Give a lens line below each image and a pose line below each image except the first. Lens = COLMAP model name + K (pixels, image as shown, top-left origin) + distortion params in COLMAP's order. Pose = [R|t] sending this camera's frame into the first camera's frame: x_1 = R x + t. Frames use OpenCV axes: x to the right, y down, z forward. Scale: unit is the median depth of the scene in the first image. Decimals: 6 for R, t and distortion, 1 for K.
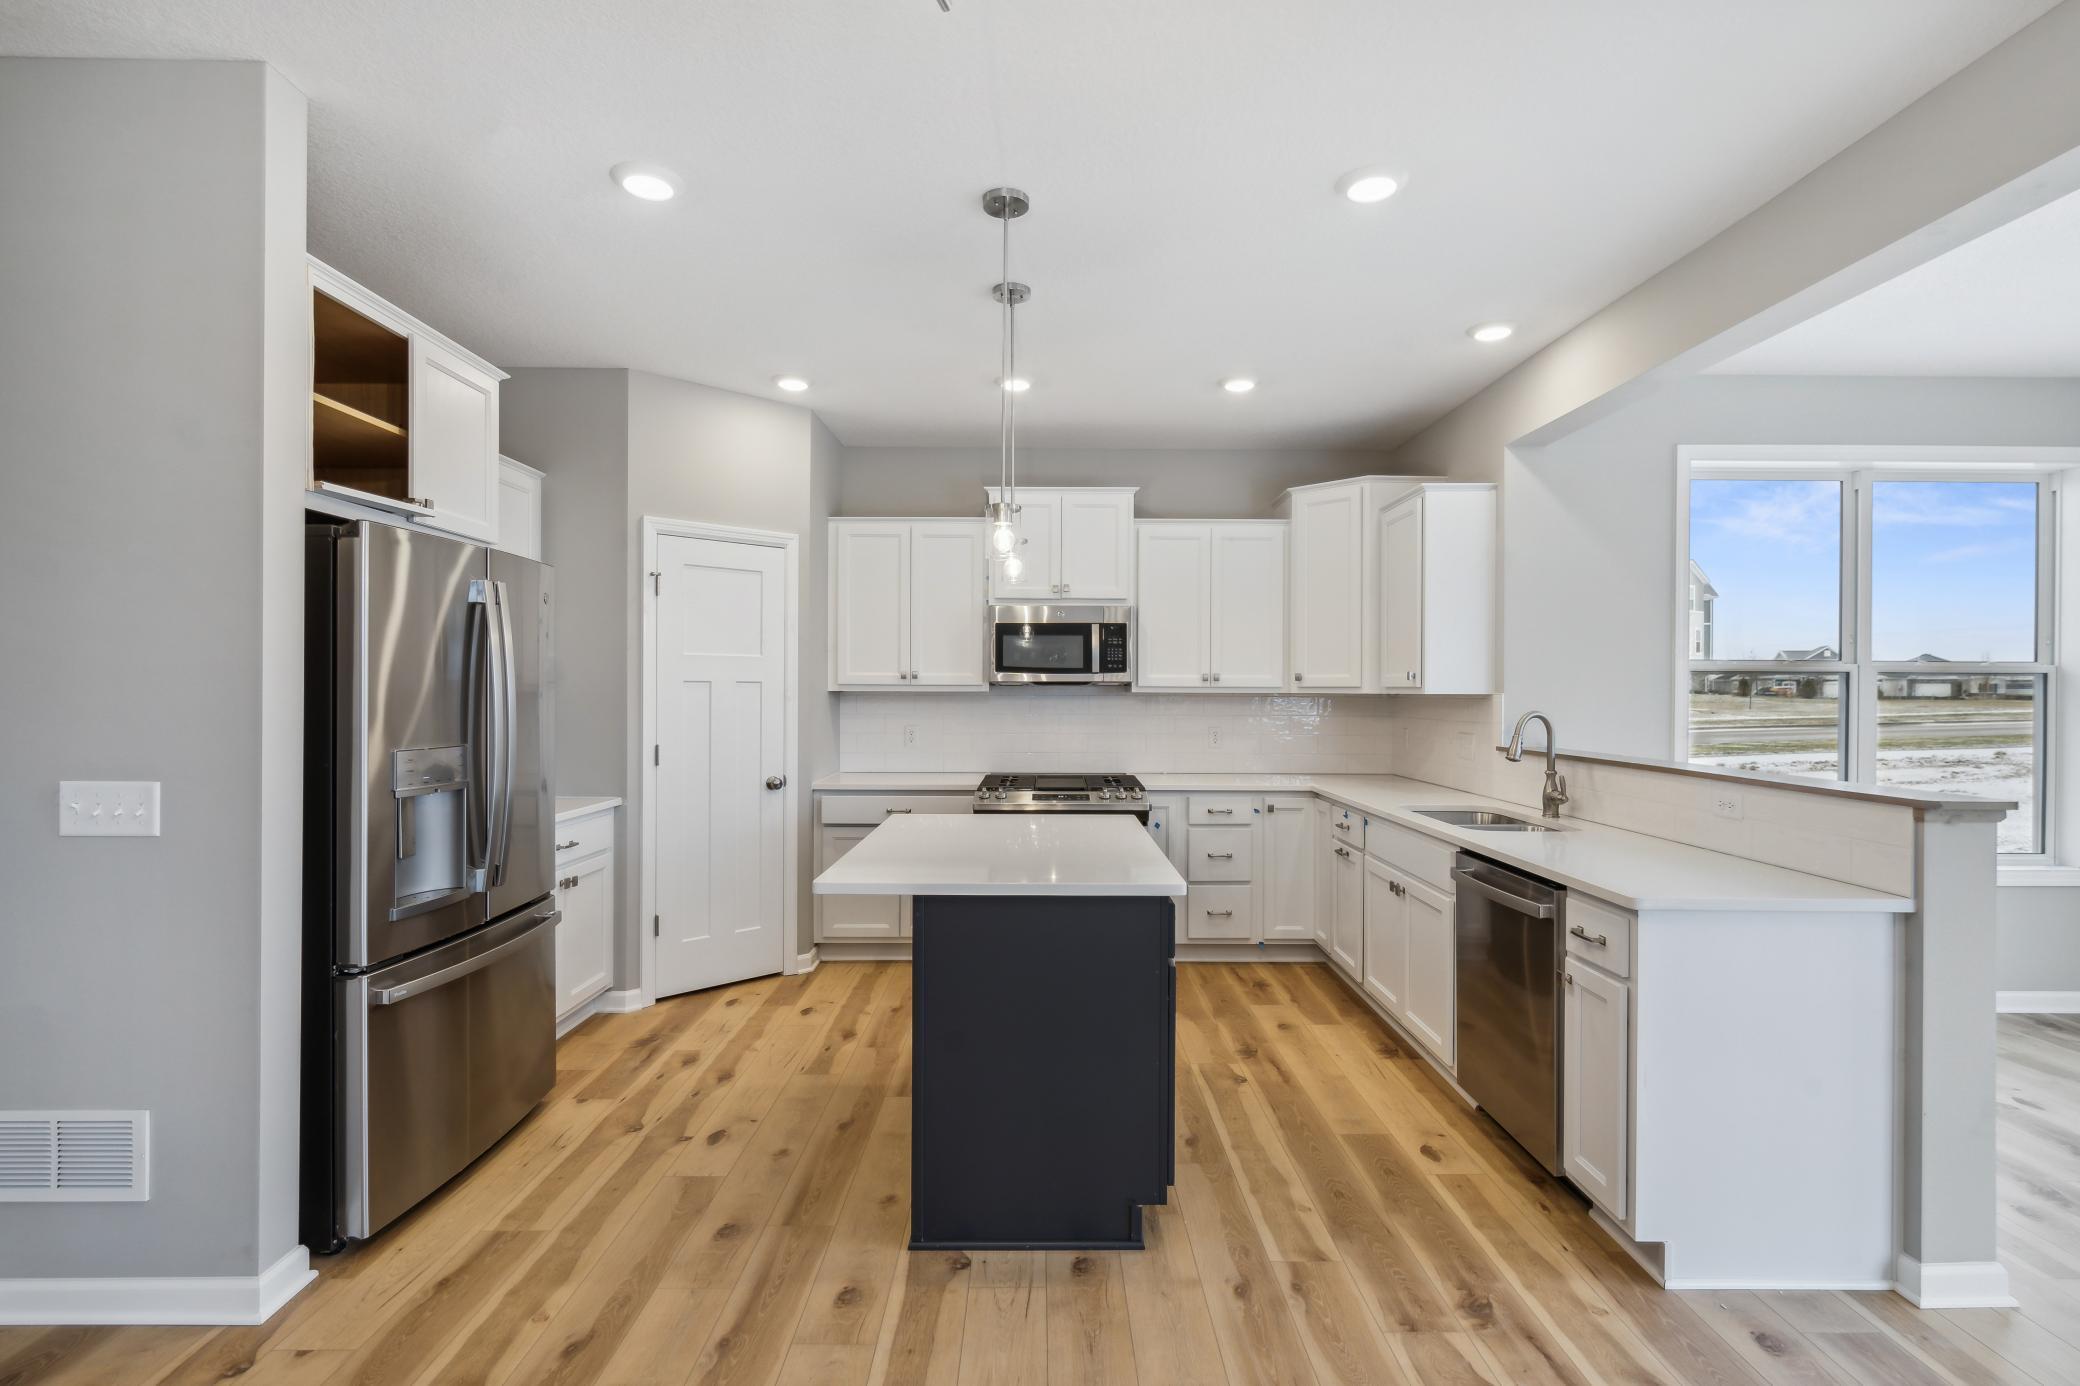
lens RADIAL K [[950.7, 0, 1046.2], [0, 950.7, 694.1], [0, 0, 1]] dist [-0.002495, 0.000033]
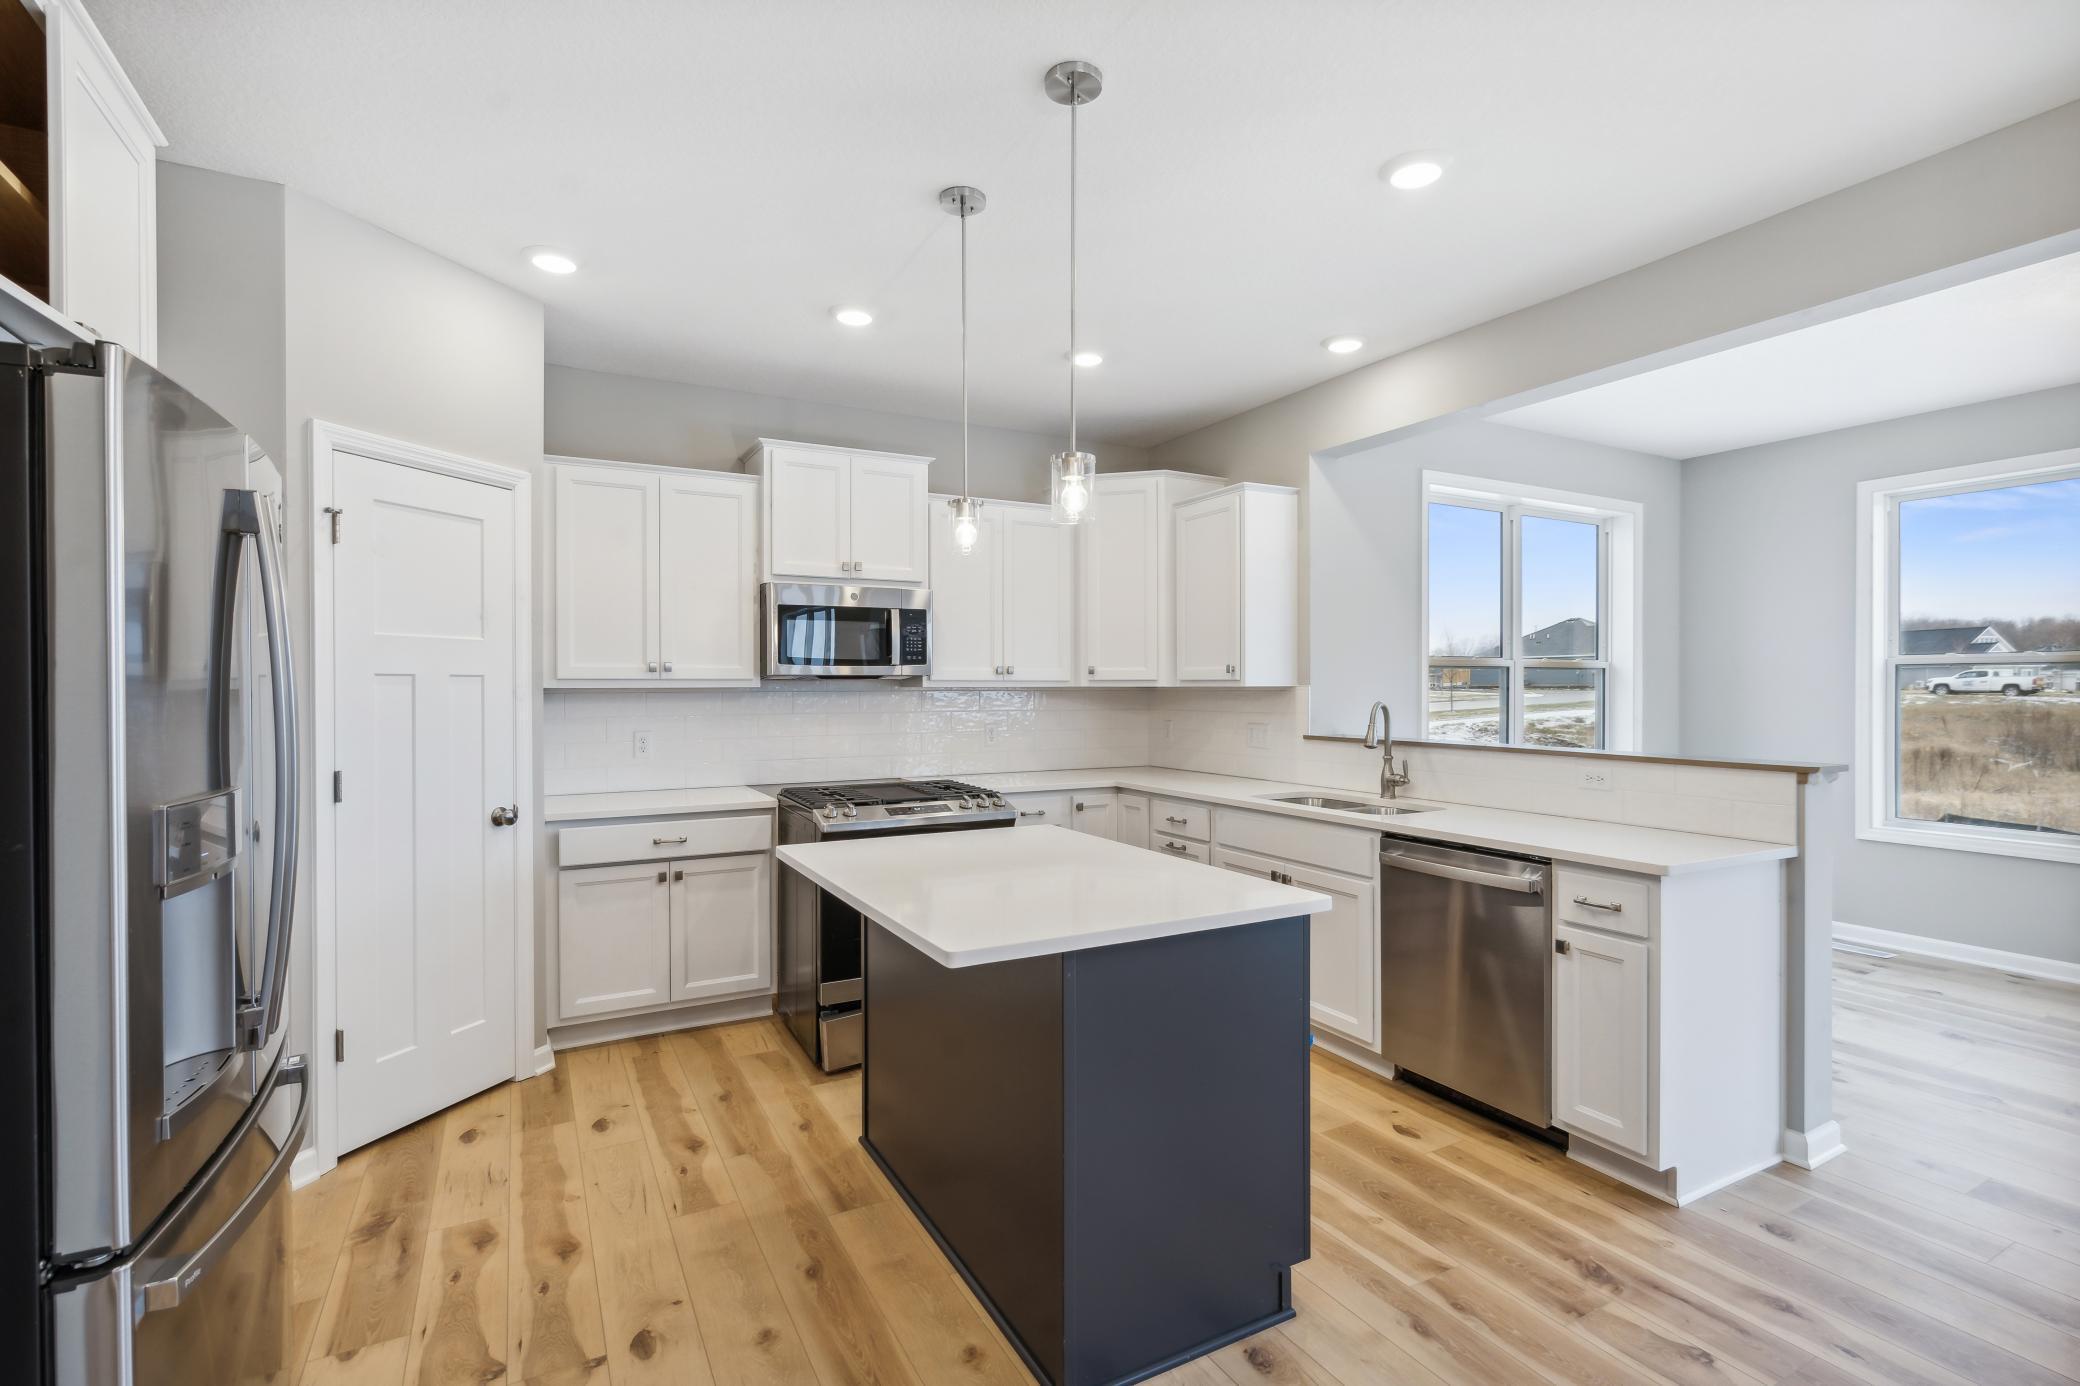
lens RADIAL K [[961.0, 0, 1040.0], [0, 961.0, 693.0], [0, 0, 1]] dist [-0.002095, 0.000202]
pose [[0.880574, -0.009383, 0.473816, -0.296125], [0.007488, 0.999955, 0.005886, -0.000783], [-0.473850, -0.001635, 0.880604, 0.185811]]
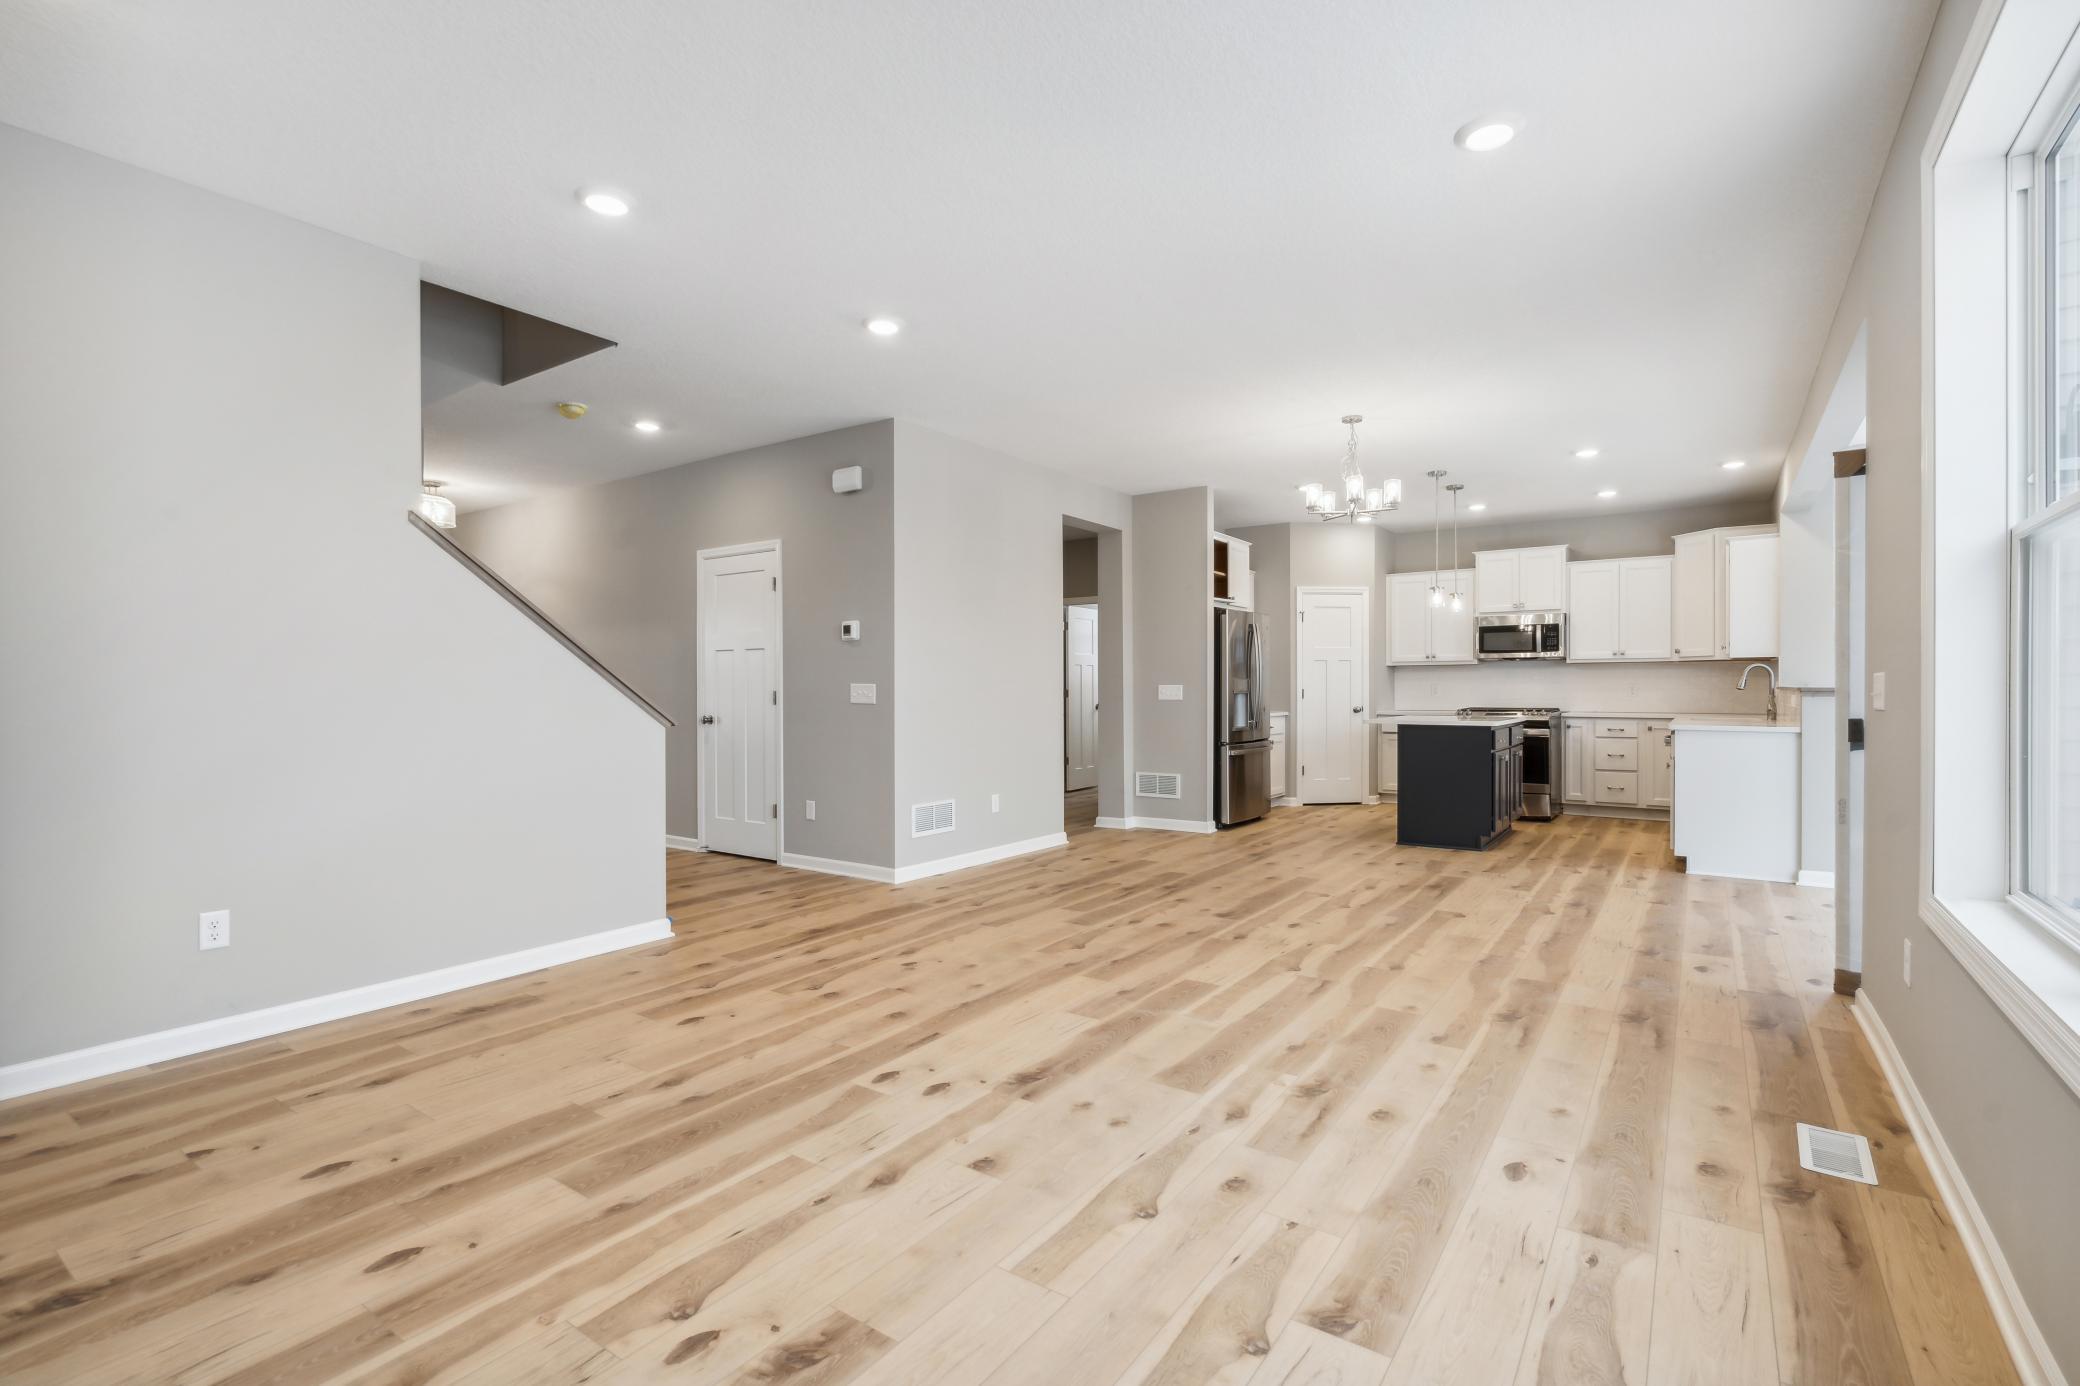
lens RADIAL K [[950.7, 0, 1046.2], [0, 950.7, 694.1], [0, 0, 1]] dist [-0.002495, 0.000033]
pose [[0.818239, -0.002612, -0.574872, 0.376361], [0.003155, 0.999995, -0.000052, 0.063672], [0.574869, -0.001771, 0.818244, -1.163990]]
